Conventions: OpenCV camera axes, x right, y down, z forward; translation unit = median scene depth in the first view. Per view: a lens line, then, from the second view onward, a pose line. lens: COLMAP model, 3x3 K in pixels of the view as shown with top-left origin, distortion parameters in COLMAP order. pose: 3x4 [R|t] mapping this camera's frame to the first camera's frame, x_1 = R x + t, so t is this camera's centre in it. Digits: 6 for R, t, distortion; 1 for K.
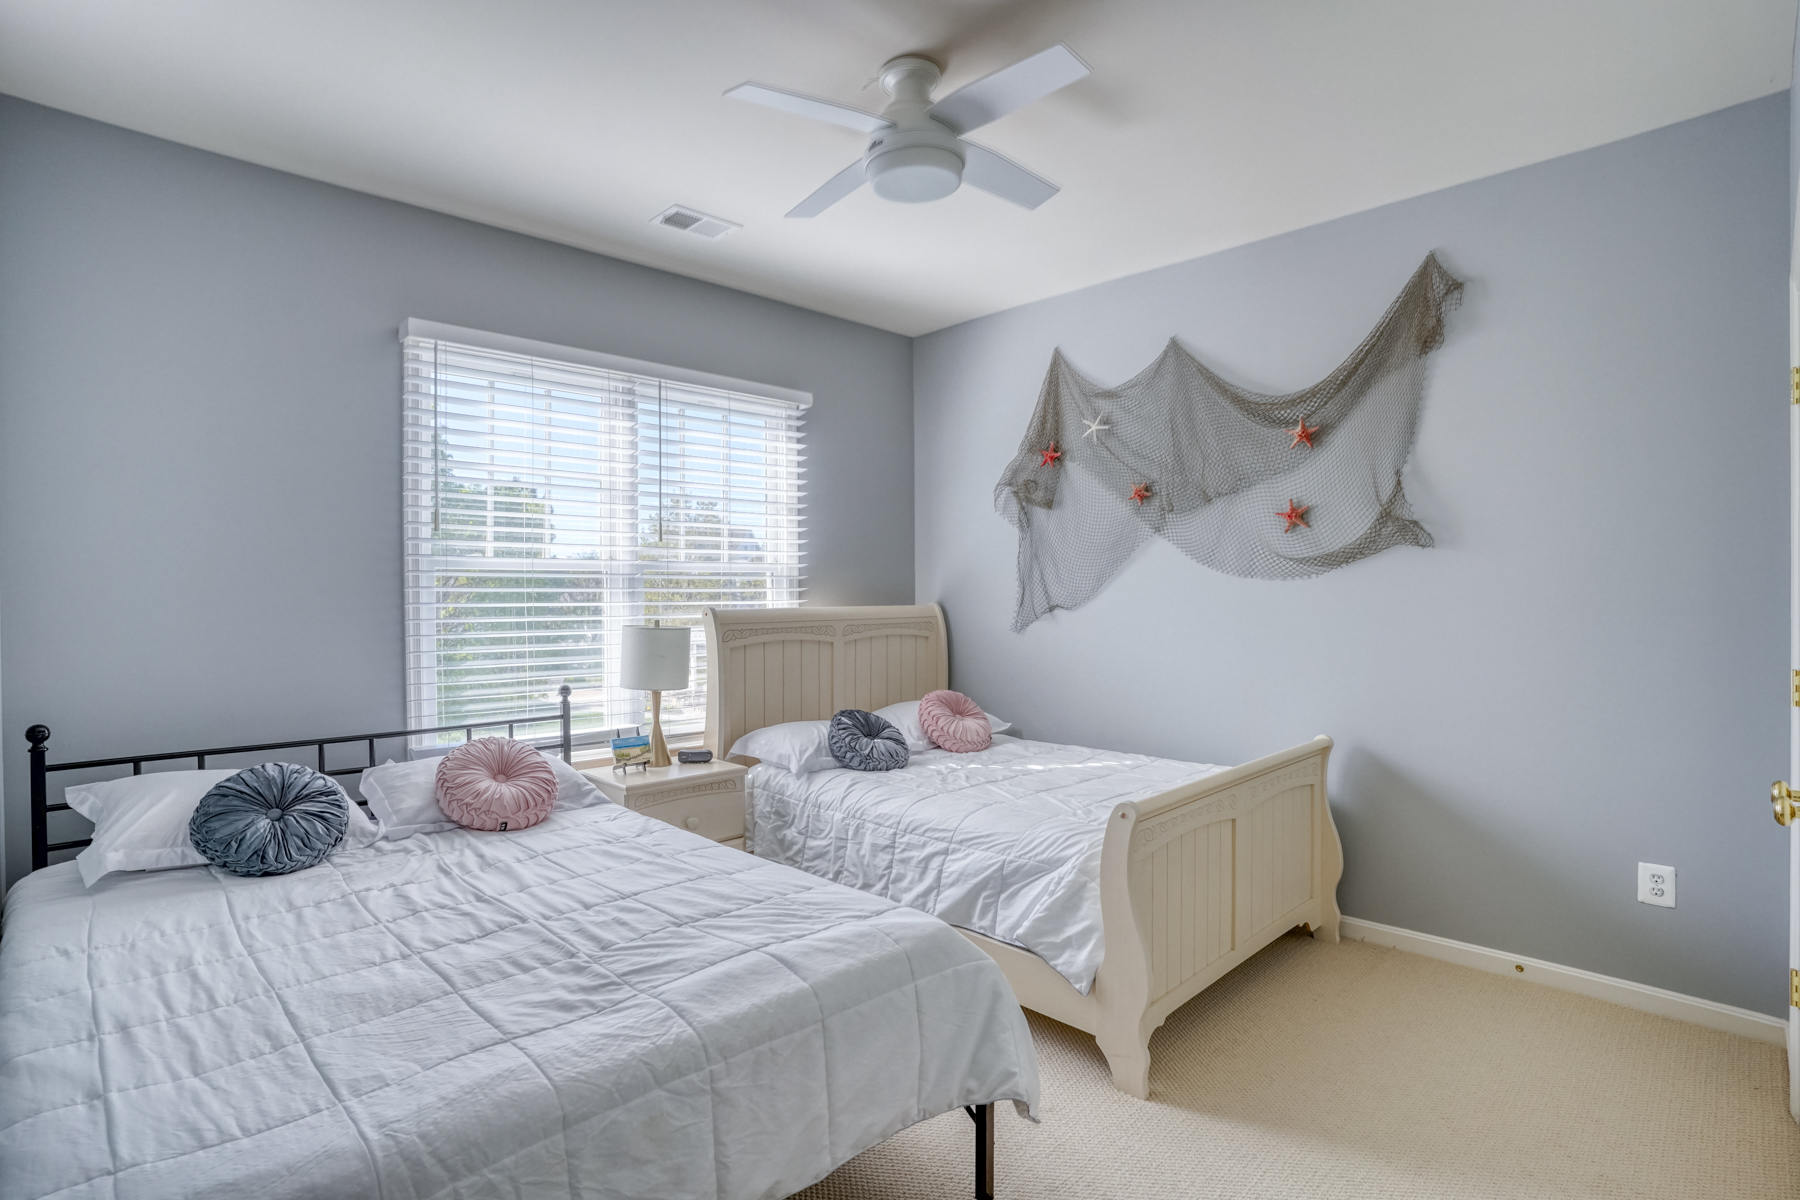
lens RADIAL K [[894.5, 0, 884.4], [0, 894.5, 580.2], [0, 0, 1]] dist [-0.076083, 0.037443]
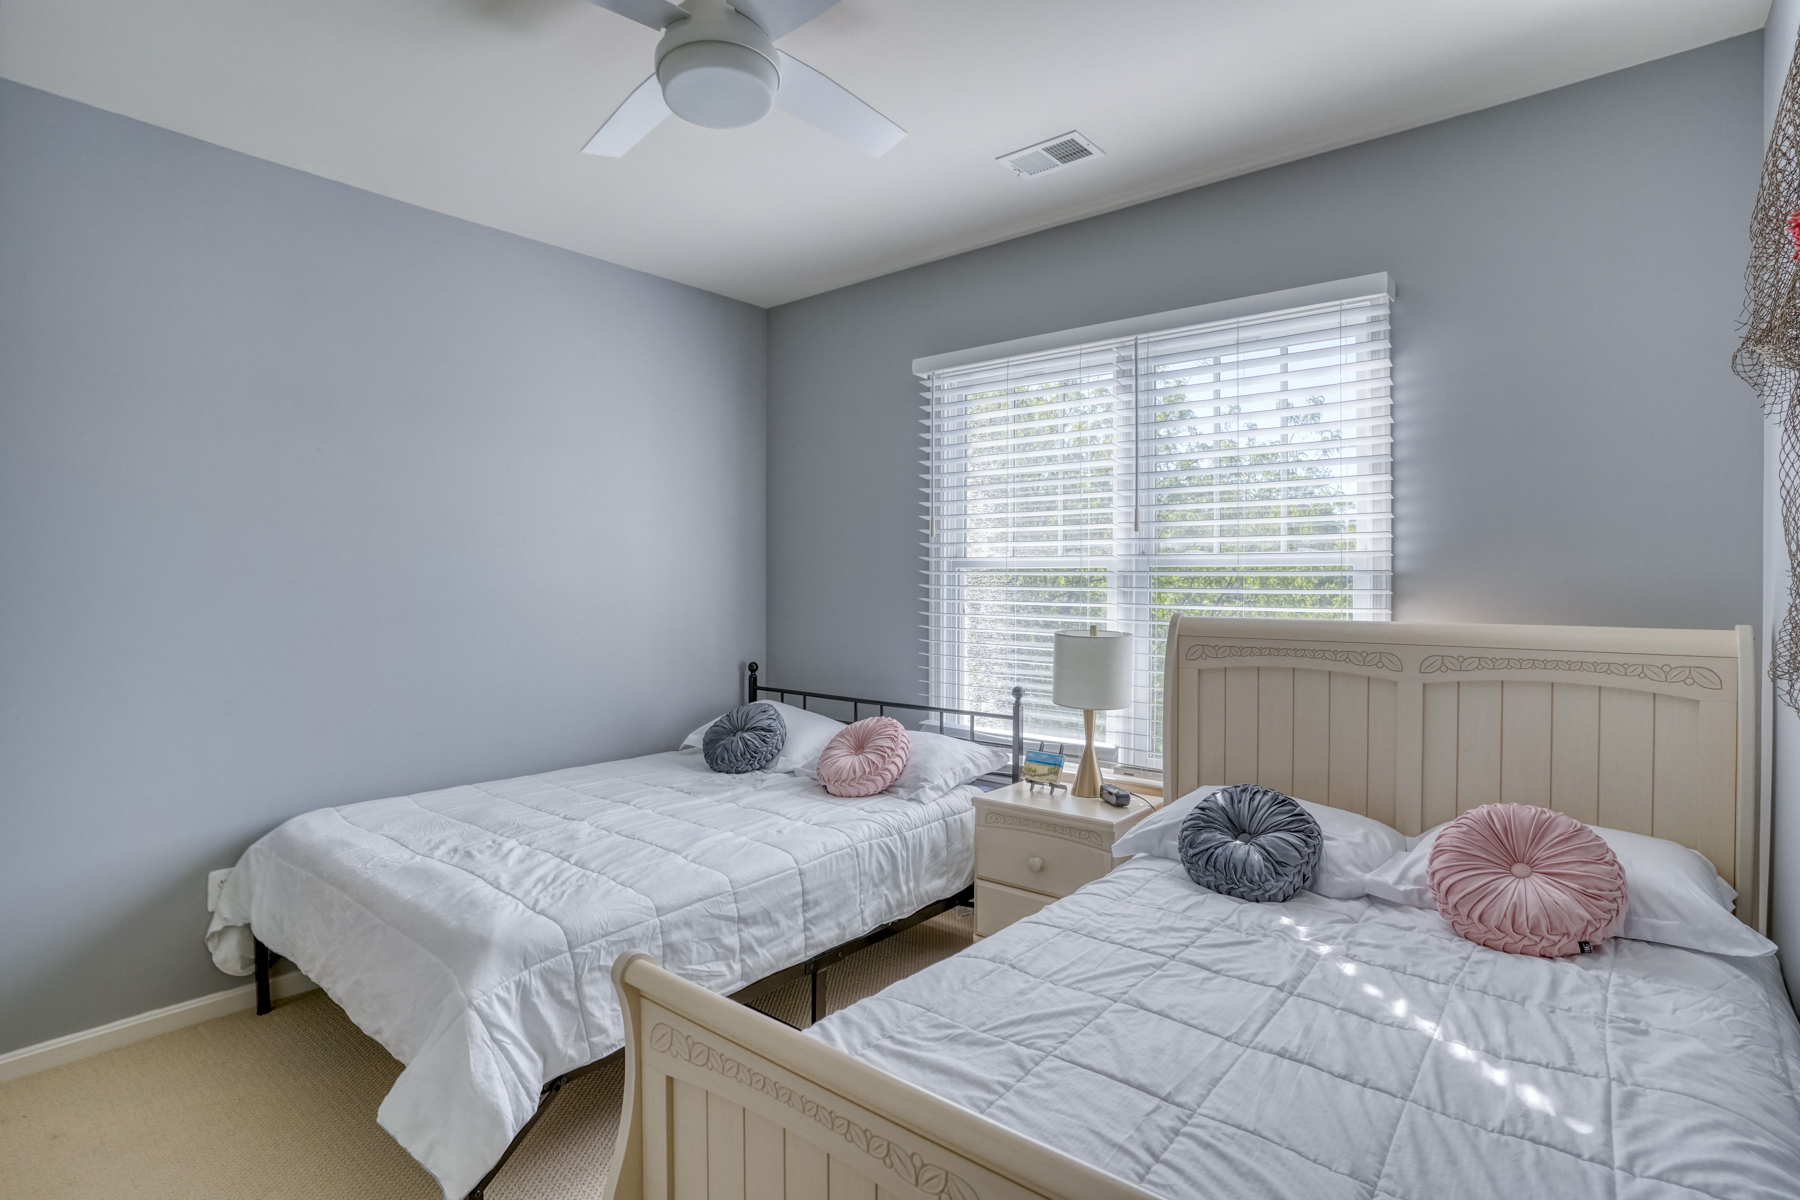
lens RADIAL K [[894.5, 0, 884.4], [0, 894.5, 580.2], [0, 0, 1]] dist [-0.076083, 0.037443]
pose [[0.110122, 0.000748, -0.993918, 0.557375], [0.004377, 0.999990, 0.001238, -0.000142], [0.993908, -0.004486, 0.110117, 0.695403]]
